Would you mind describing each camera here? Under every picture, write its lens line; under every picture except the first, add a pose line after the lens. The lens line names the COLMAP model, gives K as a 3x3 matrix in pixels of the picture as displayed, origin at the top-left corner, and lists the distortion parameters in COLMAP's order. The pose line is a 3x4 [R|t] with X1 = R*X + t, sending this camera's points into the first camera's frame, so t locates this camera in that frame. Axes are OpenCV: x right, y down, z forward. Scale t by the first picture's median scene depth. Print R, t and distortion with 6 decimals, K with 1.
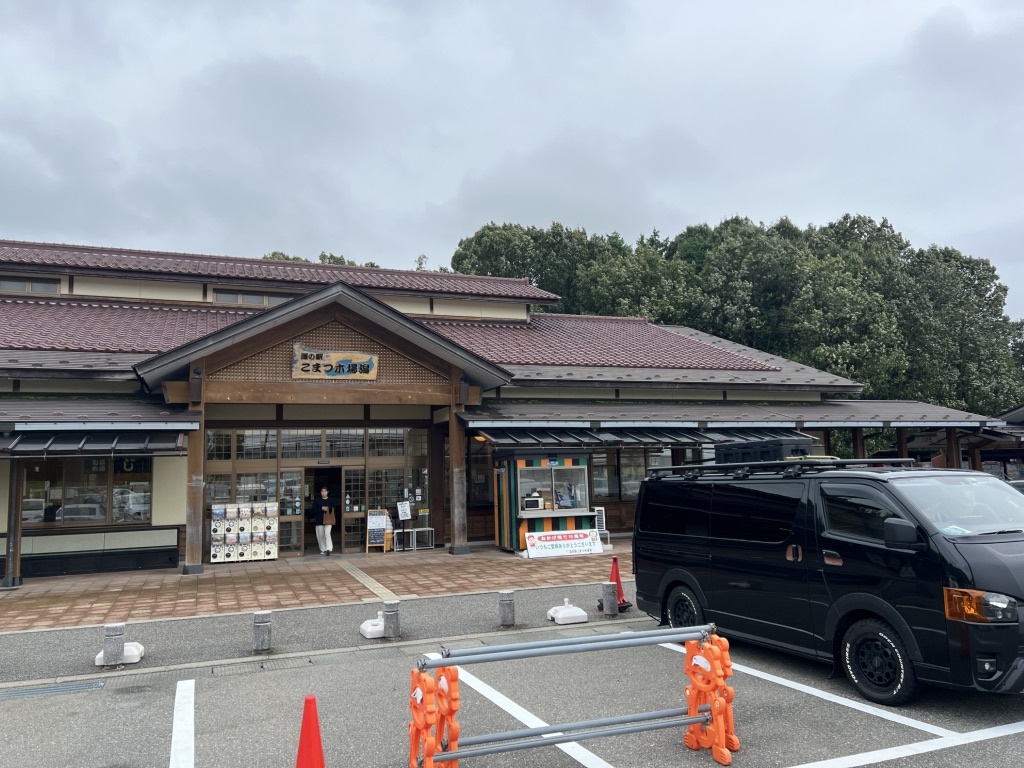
lens RADIAL K [[782.8, 0, 512.0], [0, 782.8, 384.0], [0, 0, 1]] dist [0.148696, -0.223690]
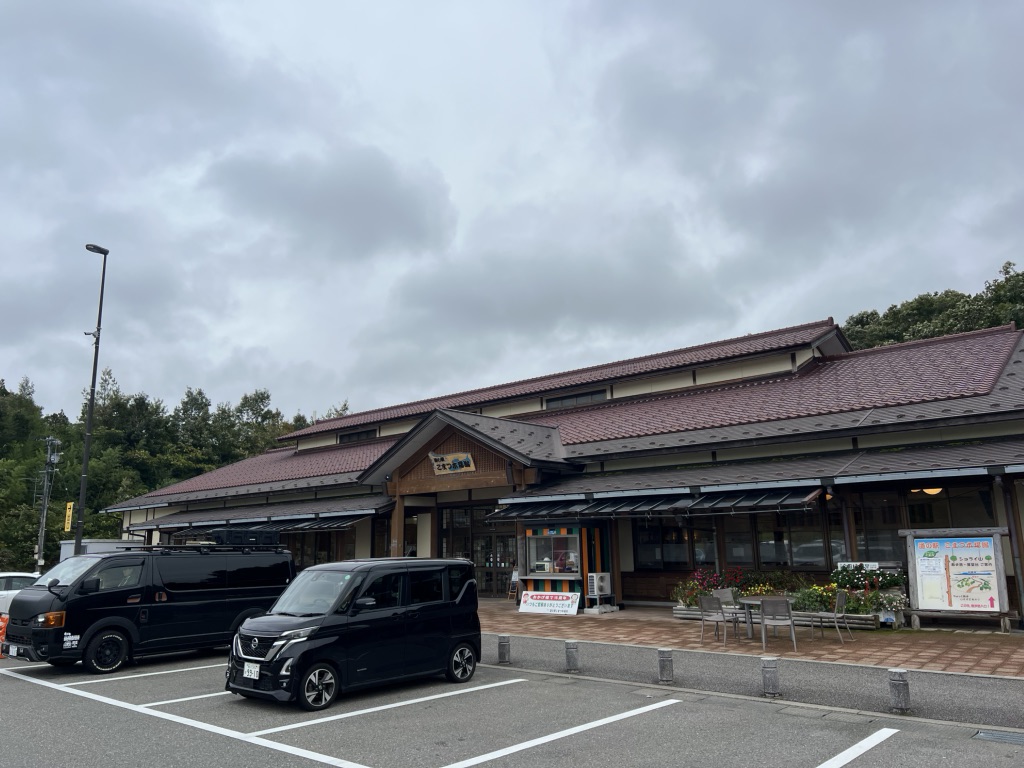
lens RADIAL K [[761.9, 0, 513.1], [0, 761.9, 408.8], [0, 0, 1]] dist [0.181628, -0.219724]
pose [[0.476813, -0.135639, -0.868476, 1.041472], [0.112463, 0.989316, -0.092767, 0.018823], [0.871781, -0.053439, 0.486973, 0.410865]]
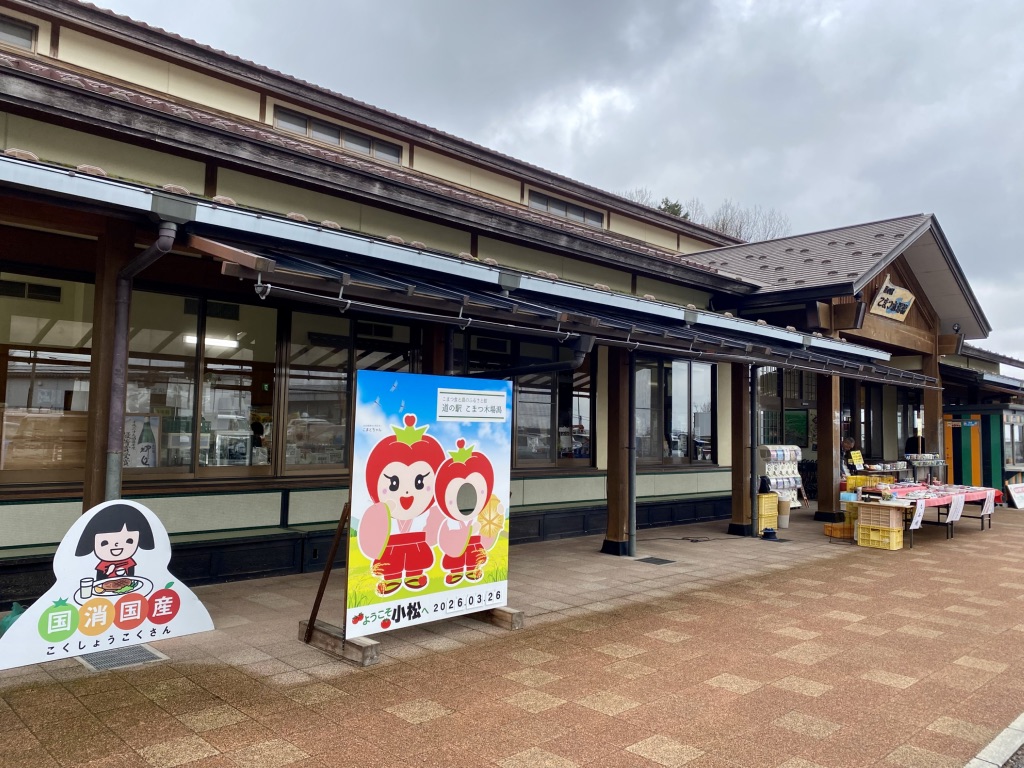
lens RADIAL K [[745.2, 0, 512.0], [0, 745.2, 384.0], [0, 0, 1]] dist [0.004685, -0.002581]
pose [[0.918735, 0.069816, 0.388655, -0.956241], [-0.095879, 0.994233, 0.048048, 0.071645], [-0.383059, -0.081407, 0.920130, 0.345188]]
